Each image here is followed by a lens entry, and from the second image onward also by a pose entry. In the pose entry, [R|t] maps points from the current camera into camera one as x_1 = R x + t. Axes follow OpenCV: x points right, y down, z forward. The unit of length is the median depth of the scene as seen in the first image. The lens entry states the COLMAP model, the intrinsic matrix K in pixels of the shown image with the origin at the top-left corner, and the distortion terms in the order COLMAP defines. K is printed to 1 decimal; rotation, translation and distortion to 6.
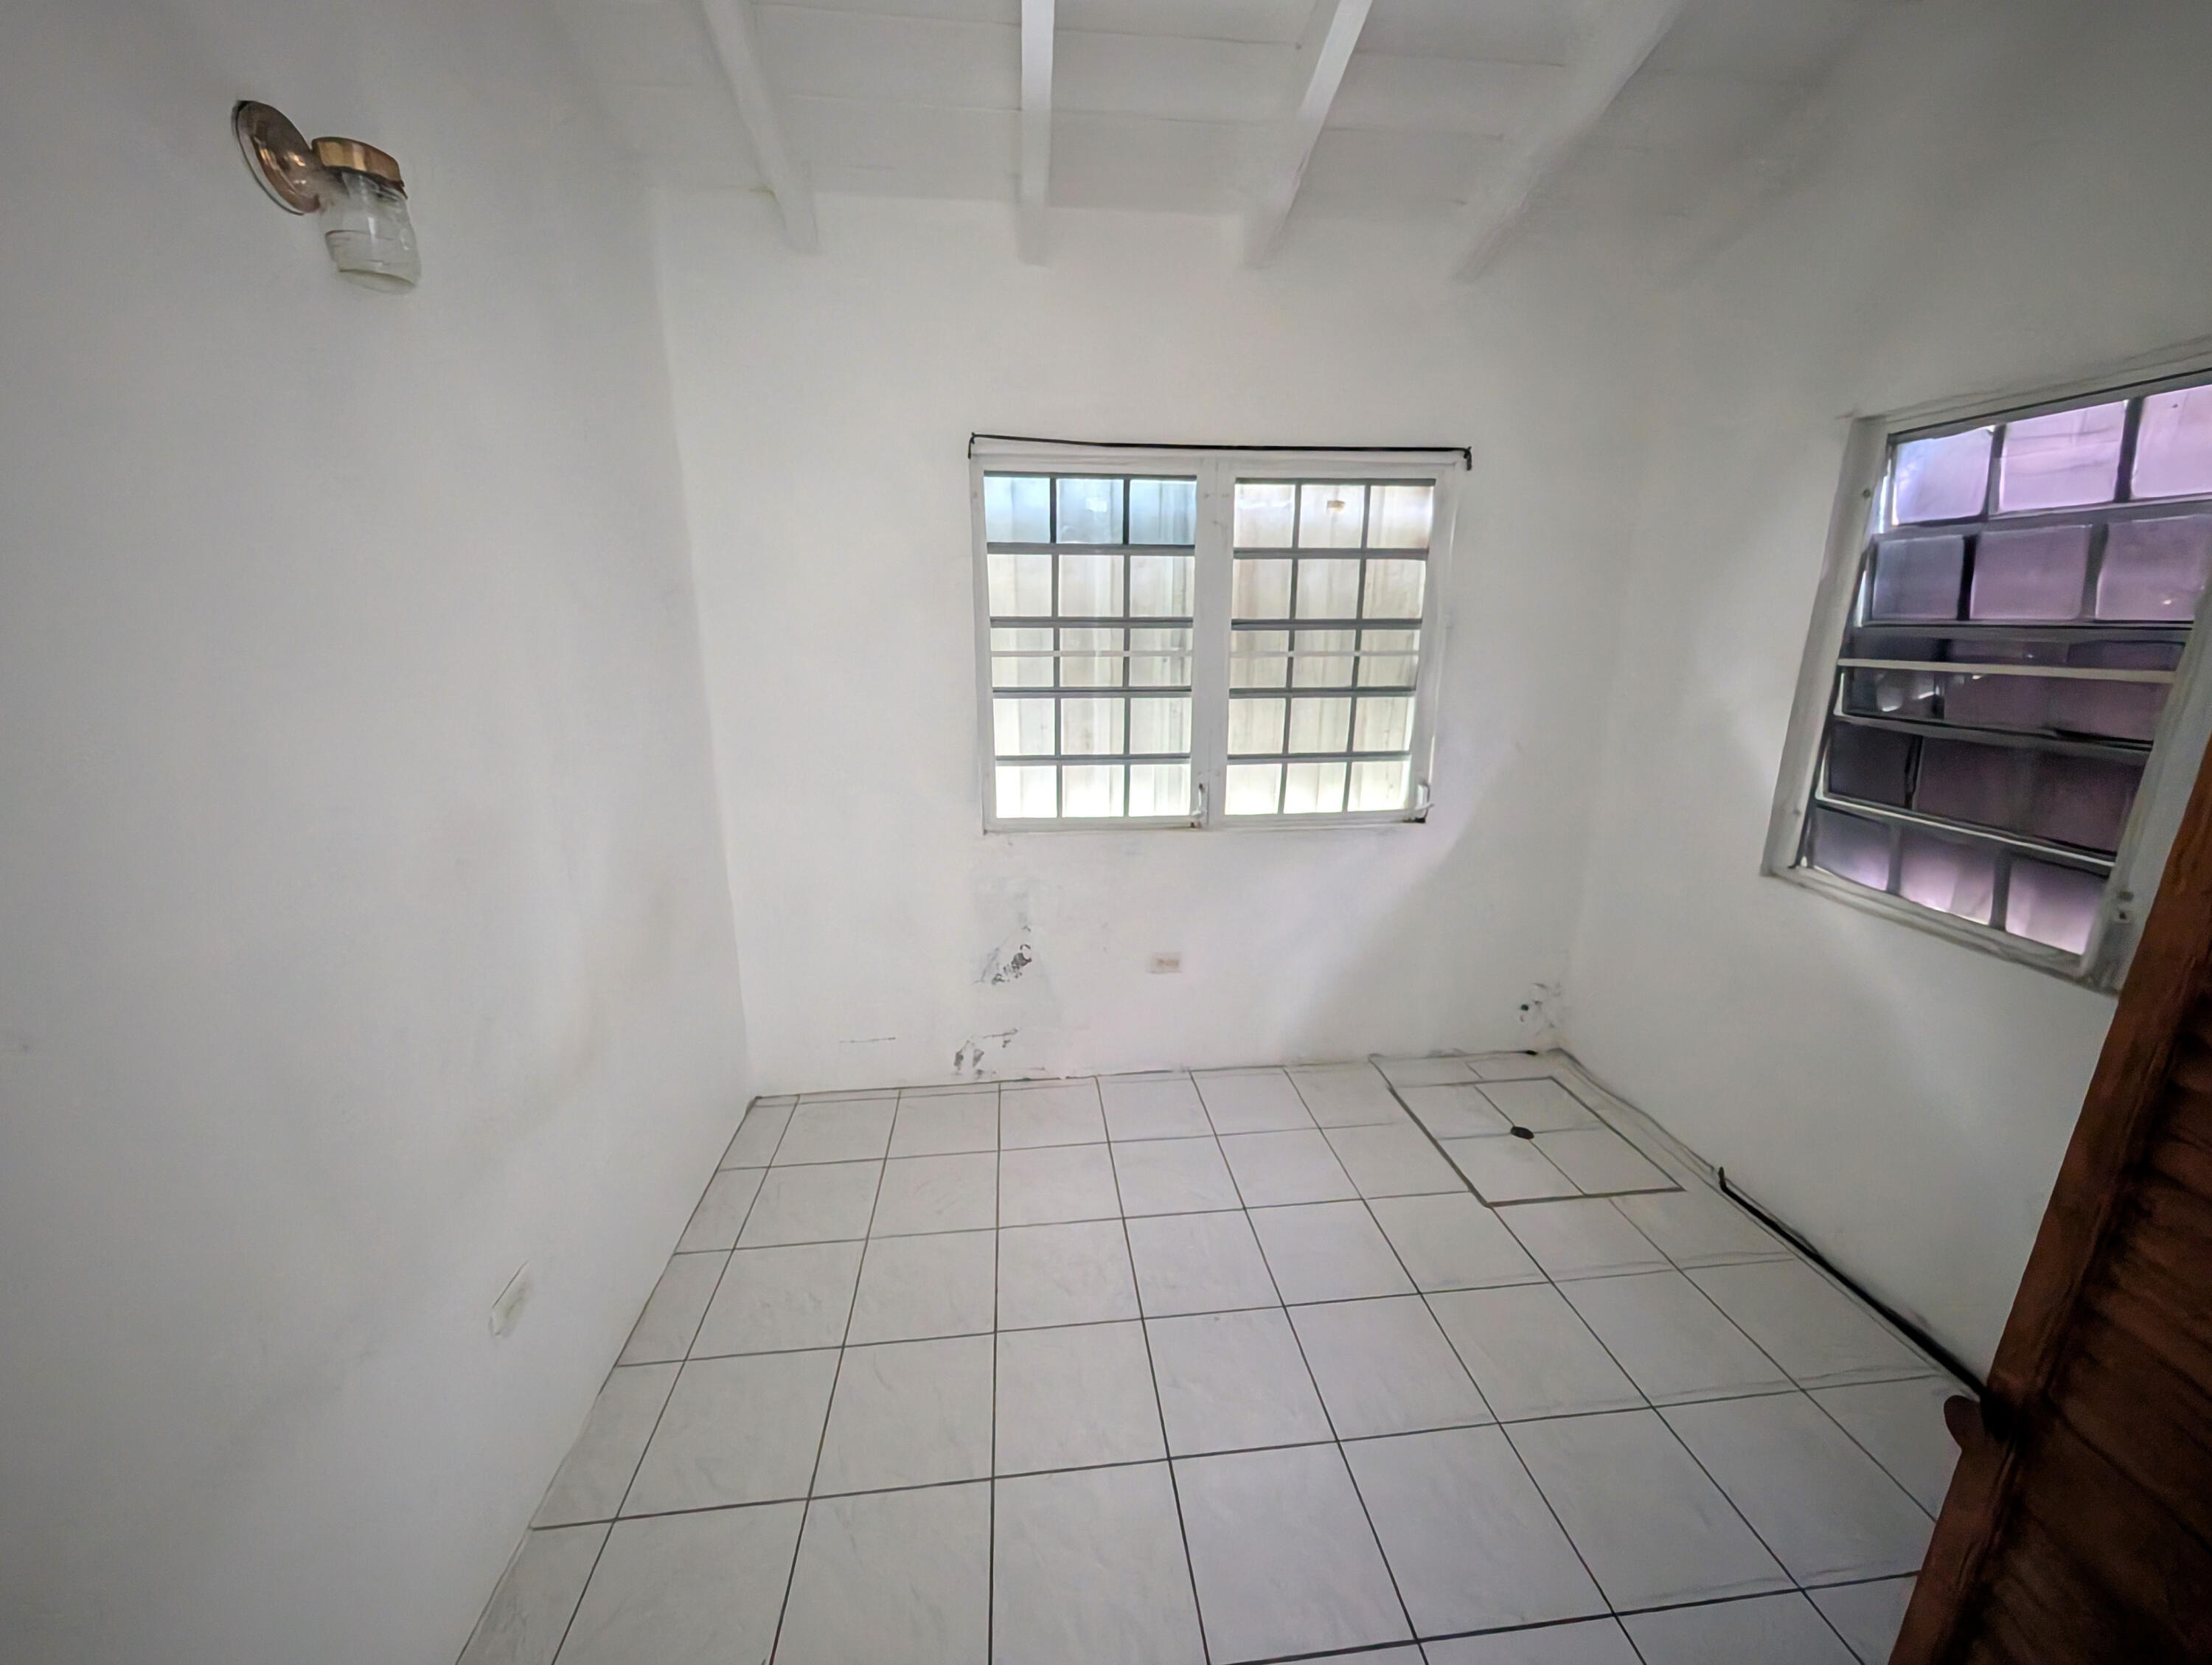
lens RADIAL K [[800.9, 0, 1106.0], [0, 800.9, 832.5], [0, 0, 1]] dist [0.000457, 0.000010]
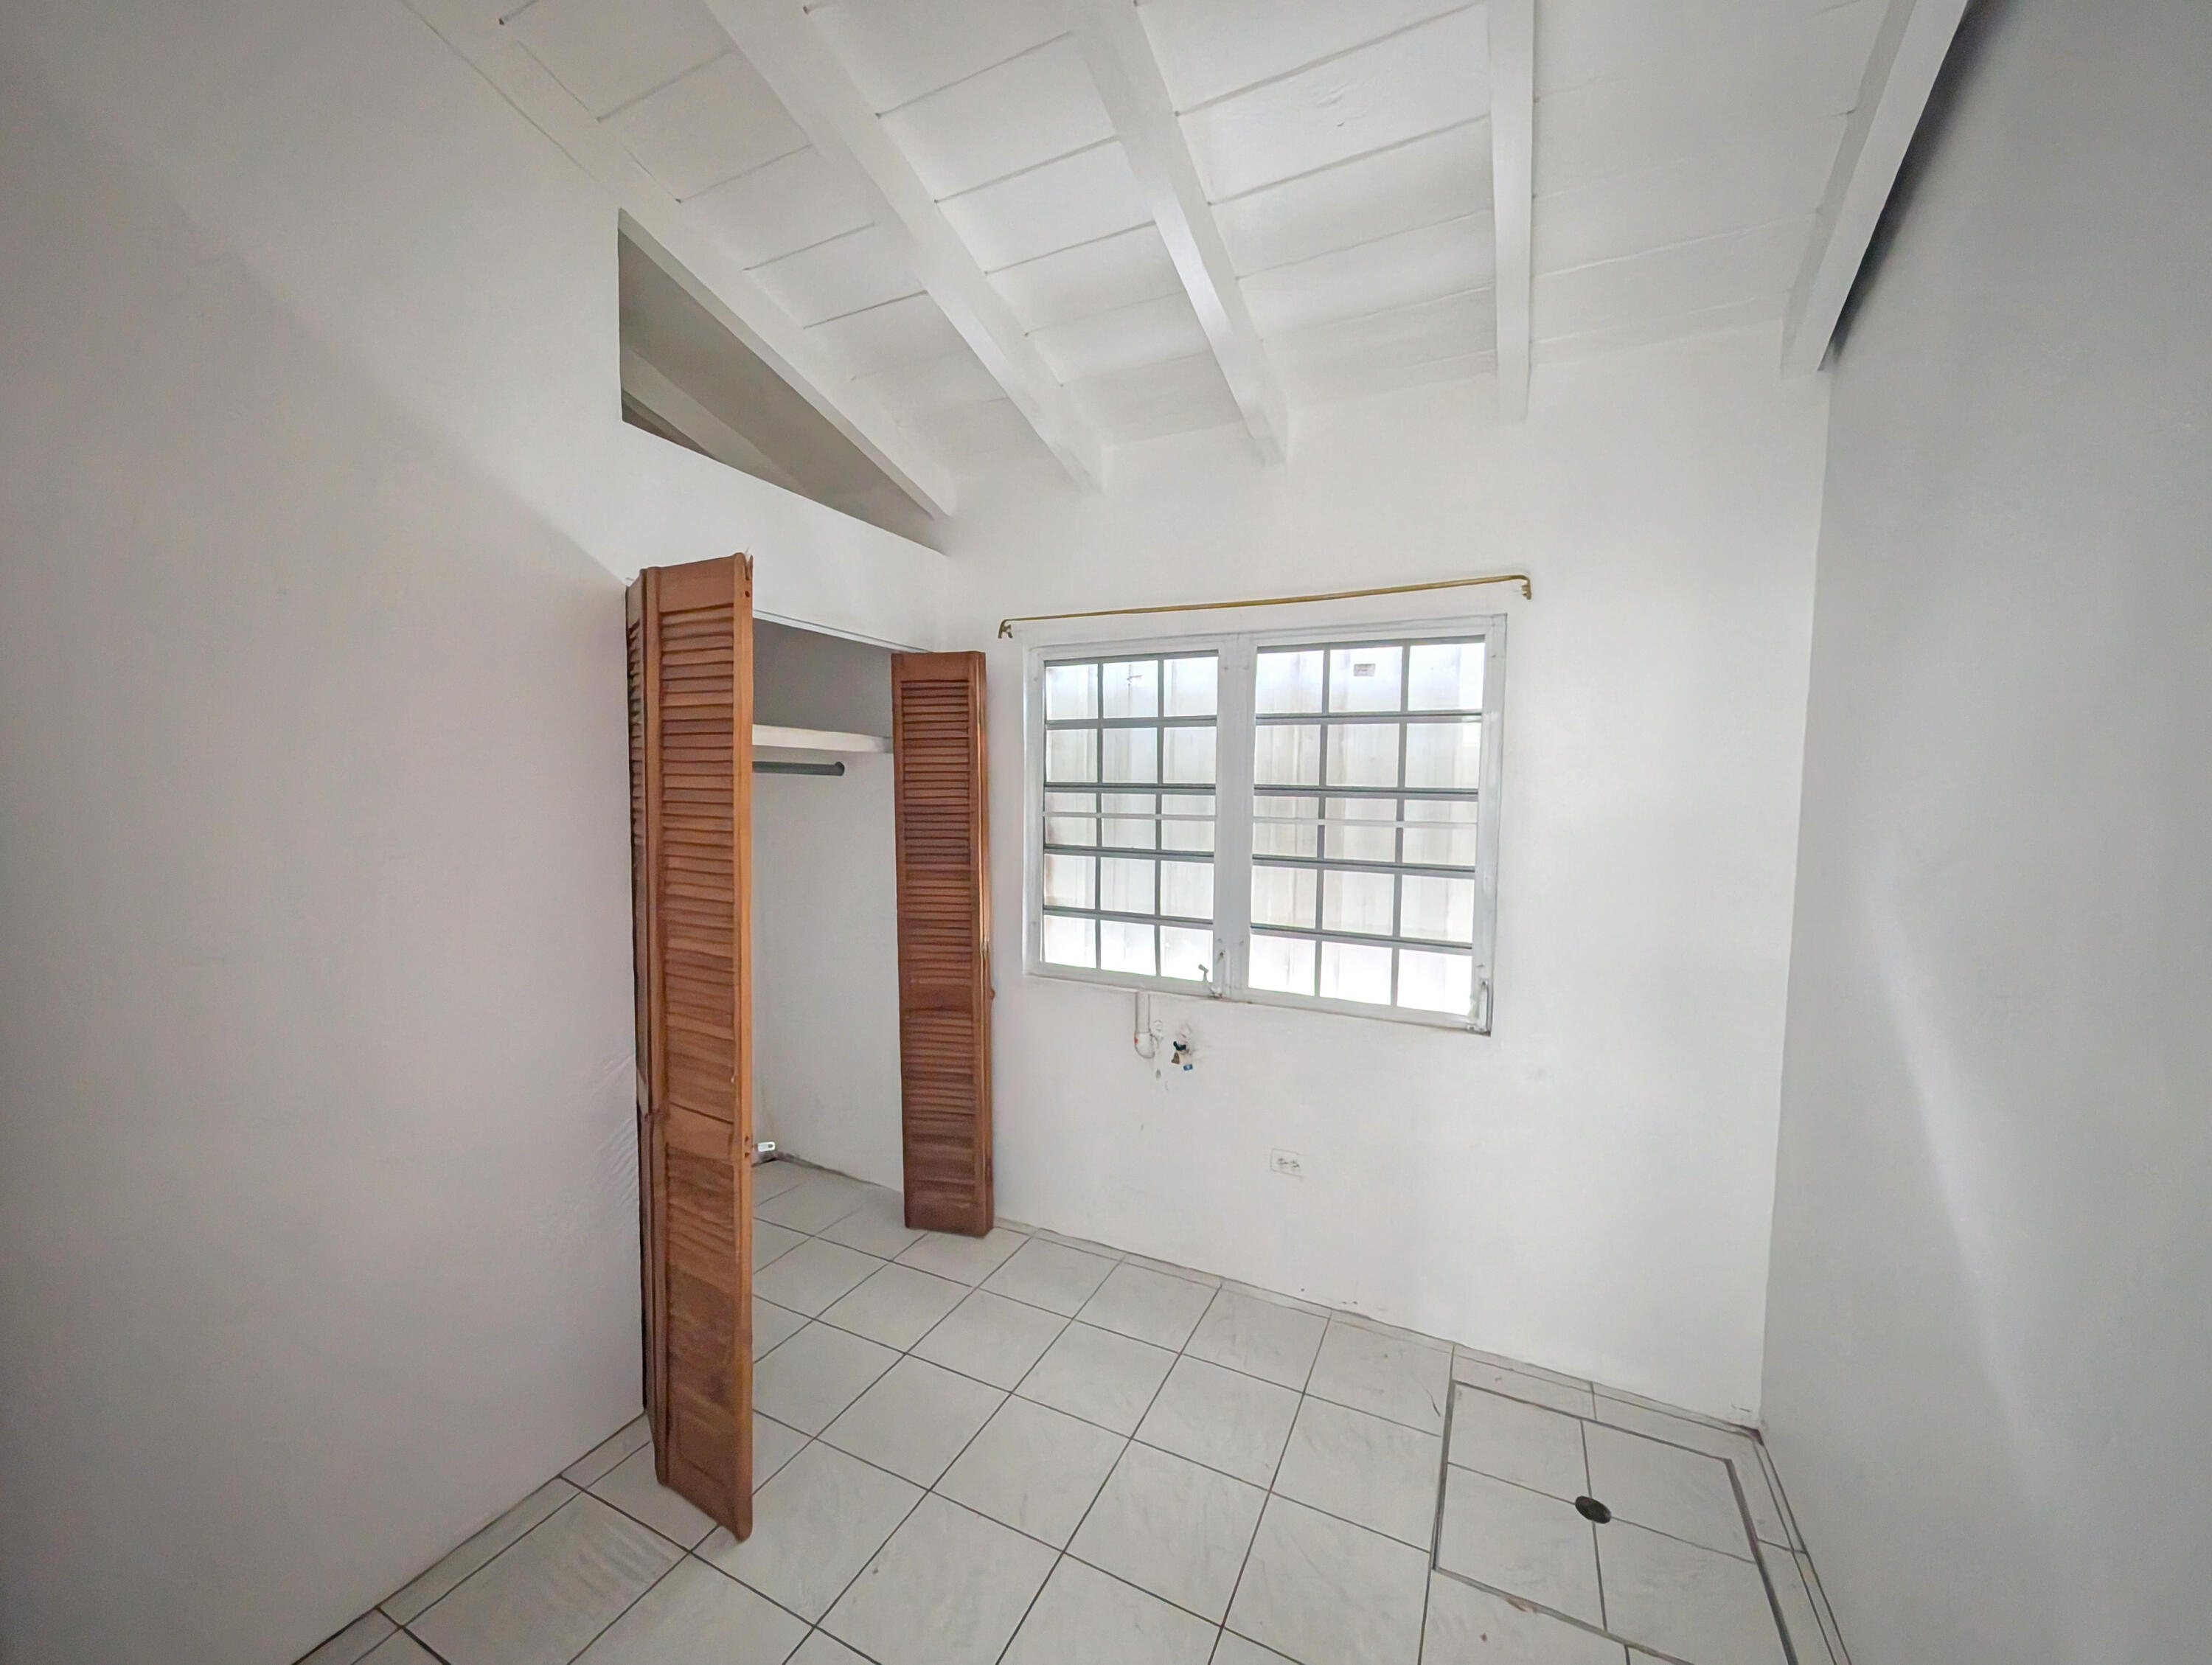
lens RADIAL K [[850.5, 0, 1101.1], [0, 850.5, 842.9], [0, 0, 1]] dist [0.000053, 0.000015]
pose [[0.843555, 0.042599, -0.535350, 0.541653], [-0.146390, 0.977339, -0.152899, -0.011801], [0.516705, 0.207349, 0.830676, 0.055080]]
